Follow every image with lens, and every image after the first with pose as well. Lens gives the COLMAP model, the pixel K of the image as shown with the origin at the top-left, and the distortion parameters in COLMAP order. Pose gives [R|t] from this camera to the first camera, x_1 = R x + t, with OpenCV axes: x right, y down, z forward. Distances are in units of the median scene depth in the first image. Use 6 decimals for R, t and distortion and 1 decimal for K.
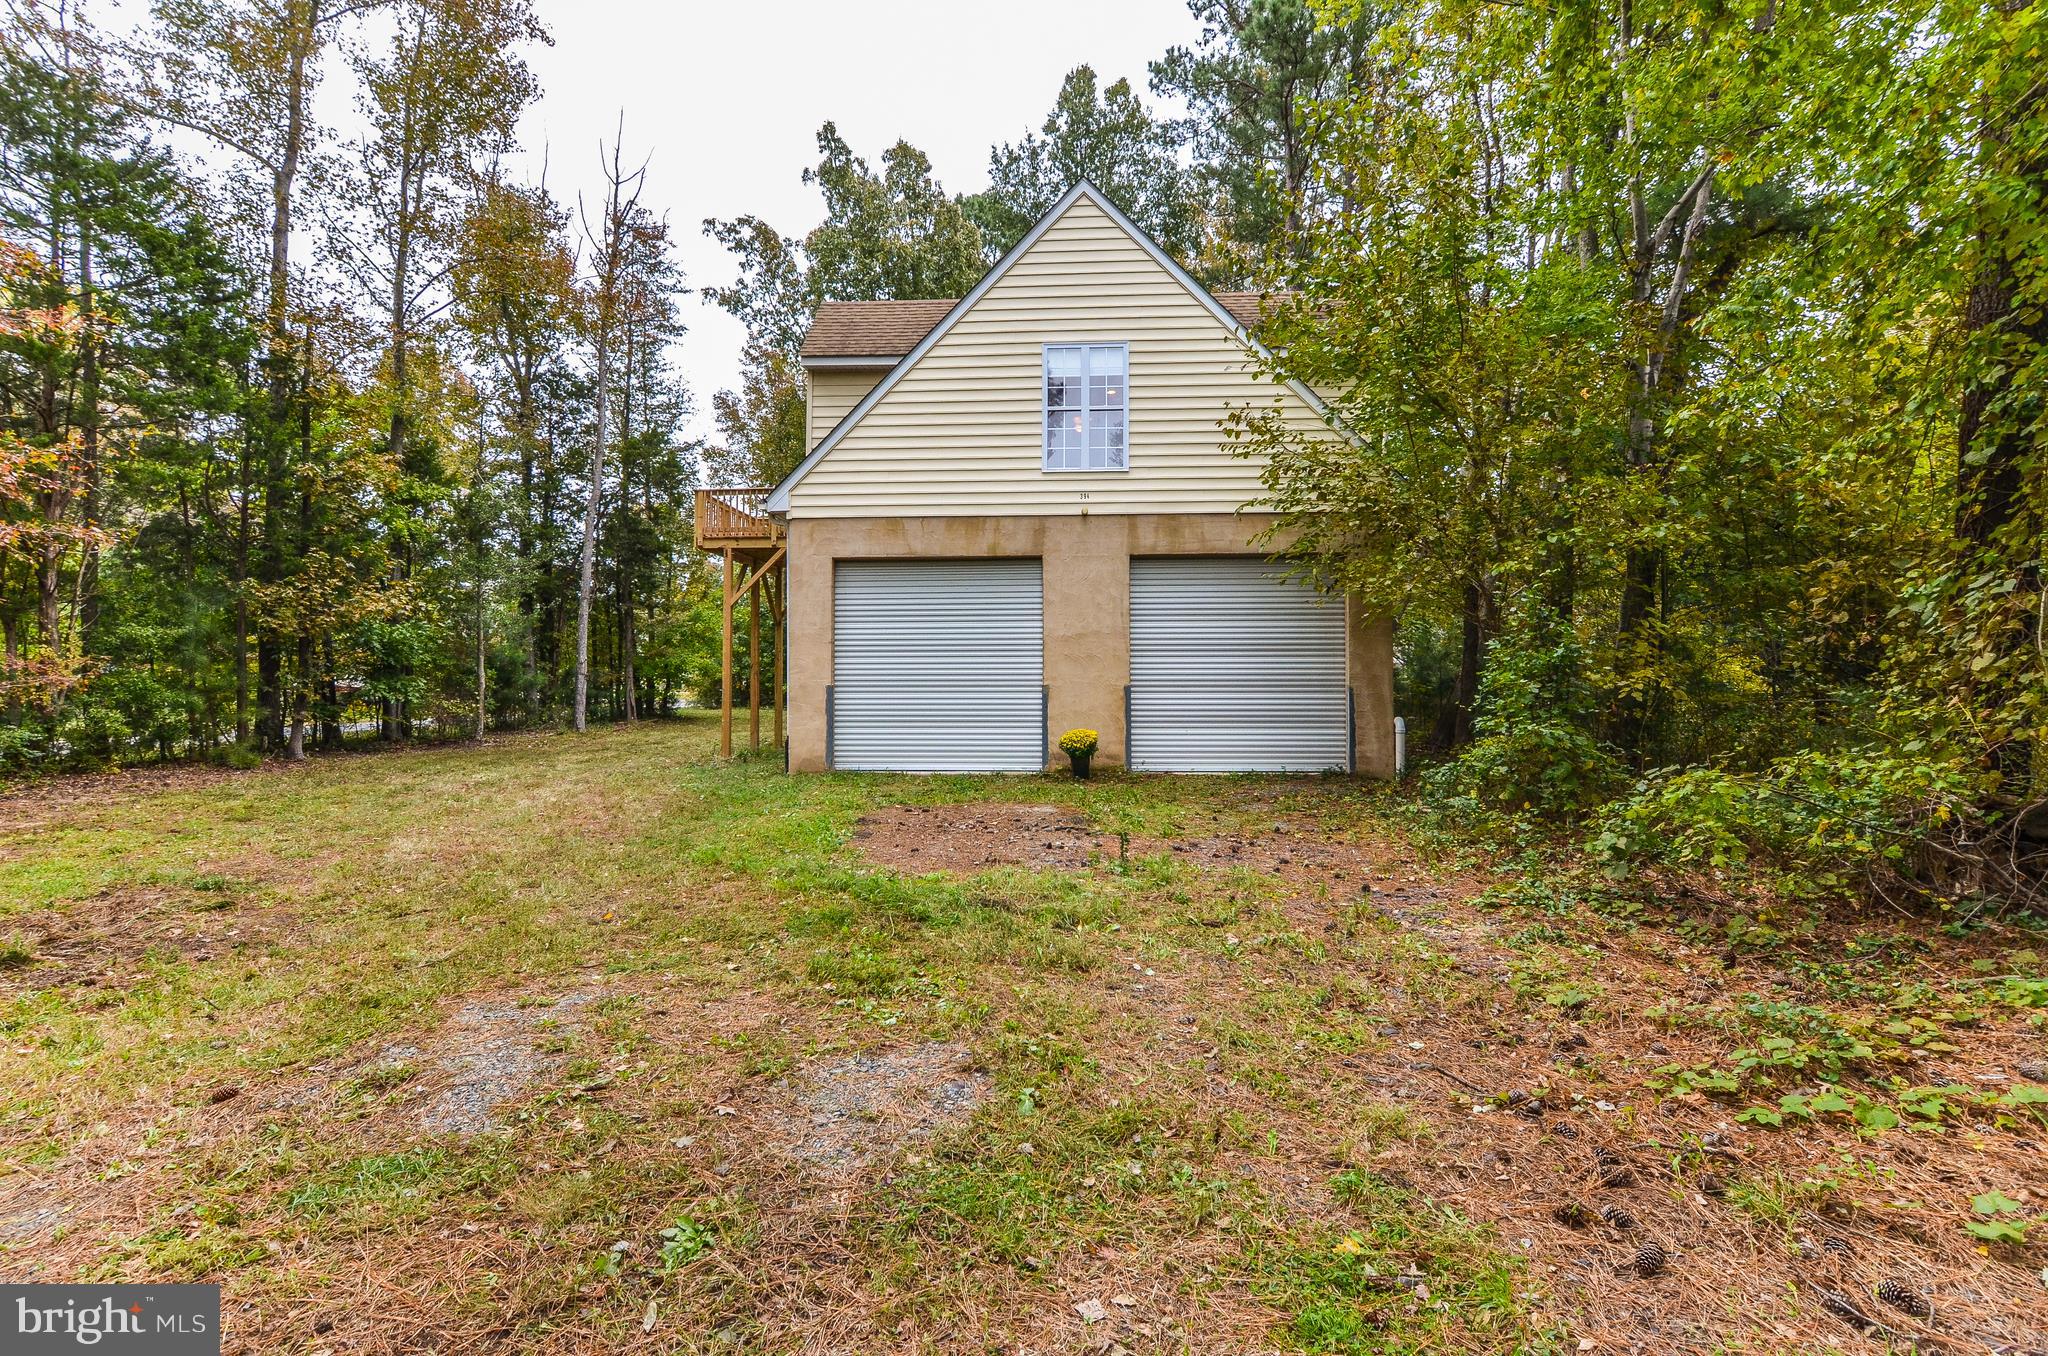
lens RADIAL K [[1002.6, 0, 1024.1], [0, 1002.6, 662.1], [0, 0, 1]] dist [-0.000793, -0.000483]
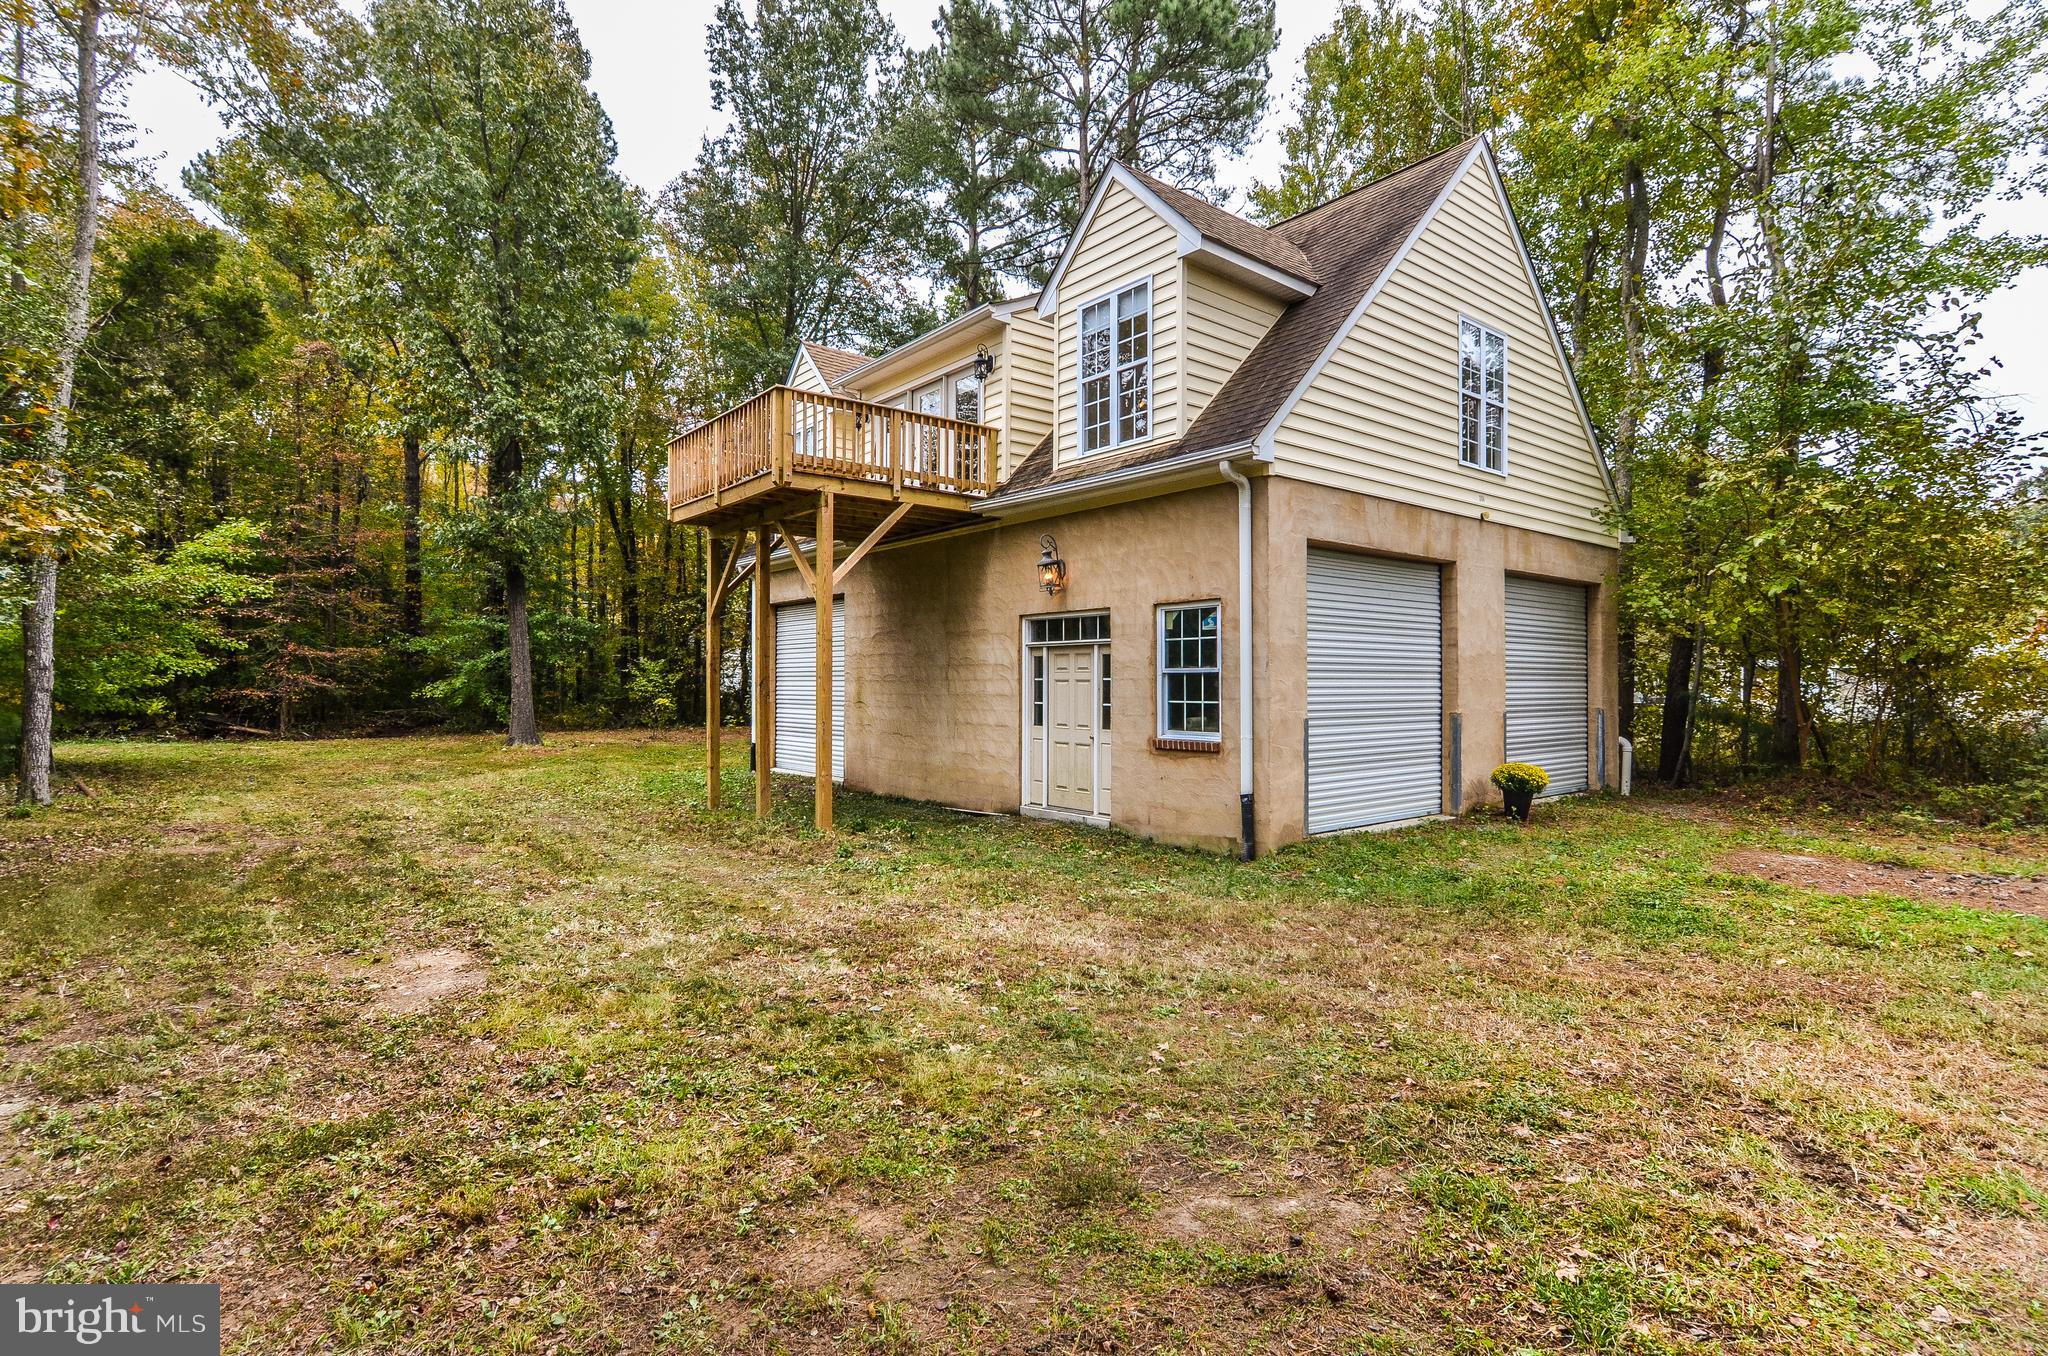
lens RADIAL K [[1002.6, 0, 1024.1], [0, 1002.6, 662.1], [0, 0, 1]] dist [-0.000793, -0.000483]
pose [[0.748089, 0.019024, 0.663326, -0.804114], [-0.015427, 0.999817, -0.011276, -0.007241], [-0.663419, -0.001798, 0.748246, 0.609234]]
